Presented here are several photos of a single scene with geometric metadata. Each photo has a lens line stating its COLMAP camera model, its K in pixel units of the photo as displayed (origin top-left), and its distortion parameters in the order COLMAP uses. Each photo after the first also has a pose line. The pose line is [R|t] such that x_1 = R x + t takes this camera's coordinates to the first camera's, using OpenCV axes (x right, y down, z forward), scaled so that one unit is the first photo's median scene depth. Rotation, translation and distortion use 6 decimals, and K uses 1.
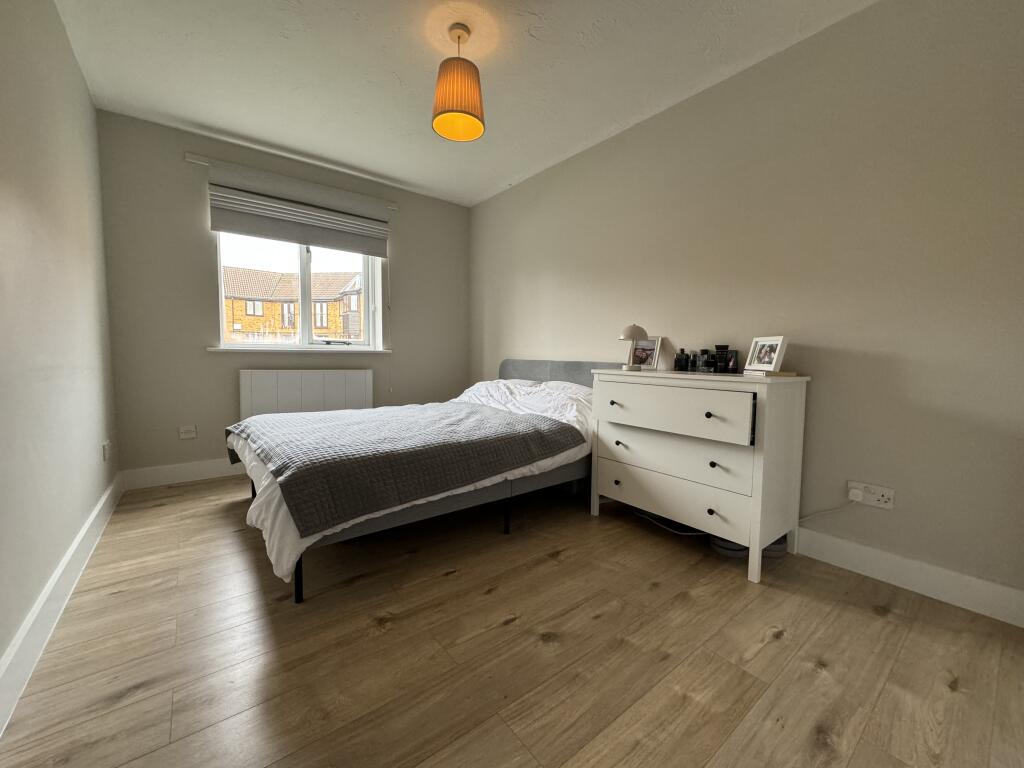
lens RADIAL K [[407.3, 0, 512.0], [0, 407.3, 384.0], [0, 0, 1]] dist [0.001079, 0.000159]
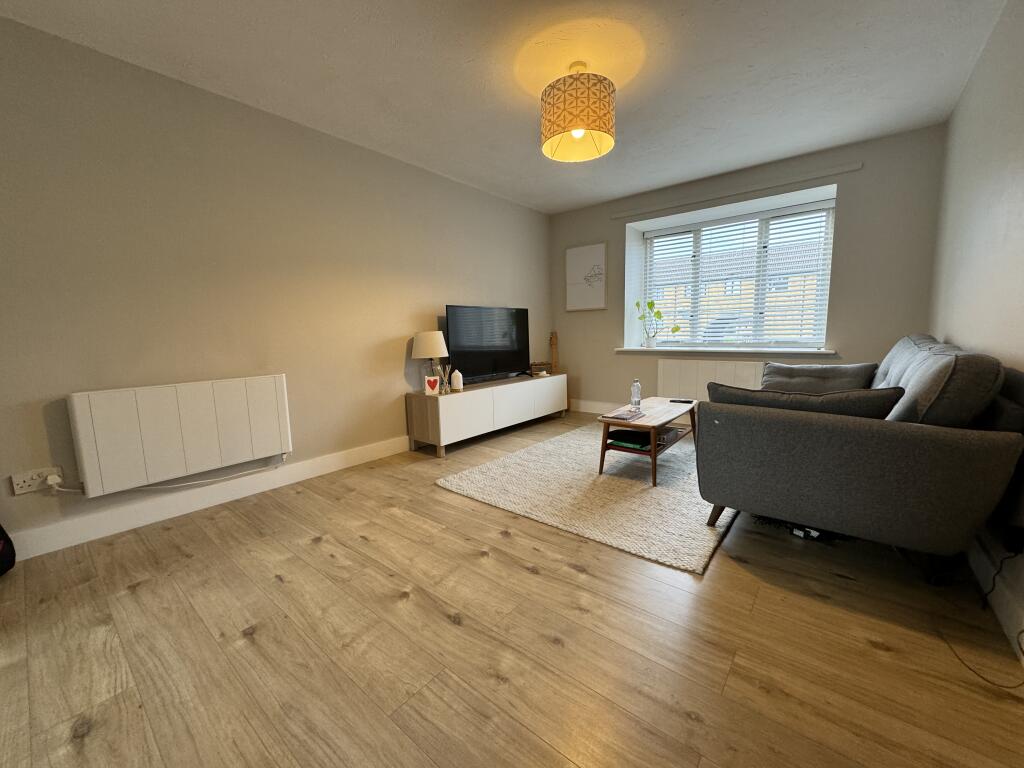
lens RADIAL K [[407.3, 0, 512.0], [0, 407.3, 384.0], [0, 0, 1]] dist [0.001079, 0.000159]
pose [[0.220625, 0.103852, -0.969814, 2.719922], [-0.046140, 0.994313, 0.095979, -0.121606], [0.974267, 0.023572, 0.224162, 1.538666]]
